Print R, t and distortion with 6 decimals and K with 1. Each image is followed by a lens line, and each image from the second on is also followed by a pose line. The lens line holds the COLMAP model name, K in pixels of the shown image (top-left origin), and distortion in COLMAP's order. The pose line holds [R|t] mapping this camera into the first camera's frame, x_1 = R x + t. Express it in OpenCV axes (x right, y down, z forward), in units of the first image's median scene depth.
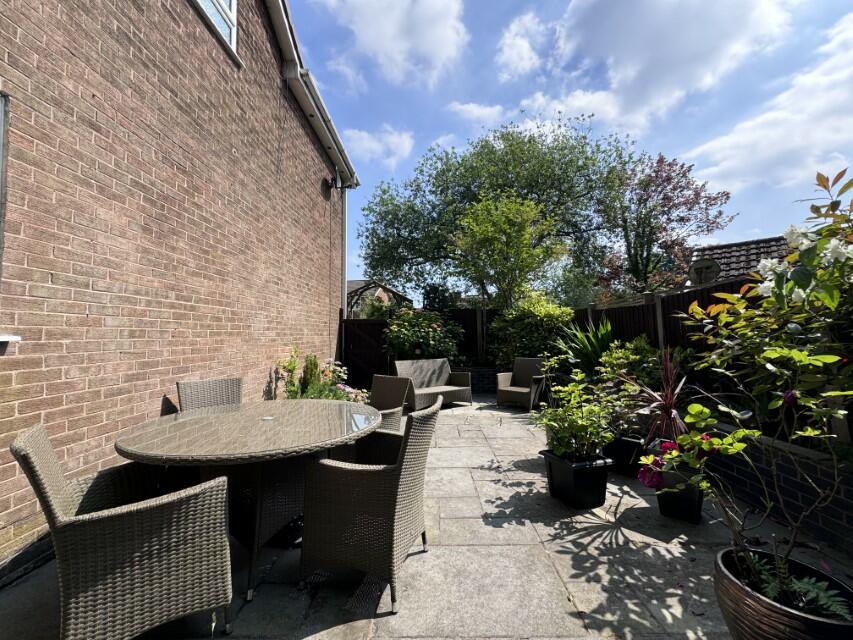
lens RADIAL K [[338.0, 0, 426.5], [0, 338.0, 320.0], [0, 0, 1]] dist [-0.000474, 0.000189]
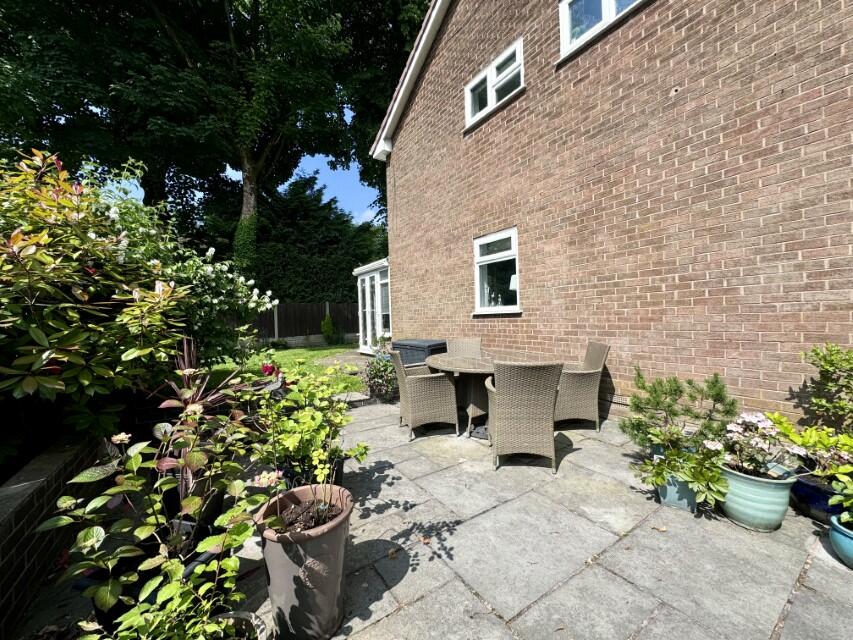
lens RADIAL K [[338.0, 0, 426.5], [0, 338.0, 320.0], [0, 0, 1]] dist [-0.000474, 0.000189]
pose [[-0.818272, 0.035255, -0.573749, 0.622626], [0.060025, 0.997901, -0.024288, 0.089243], [0.571689, -0.054314, -0.818671, 1.748623]]
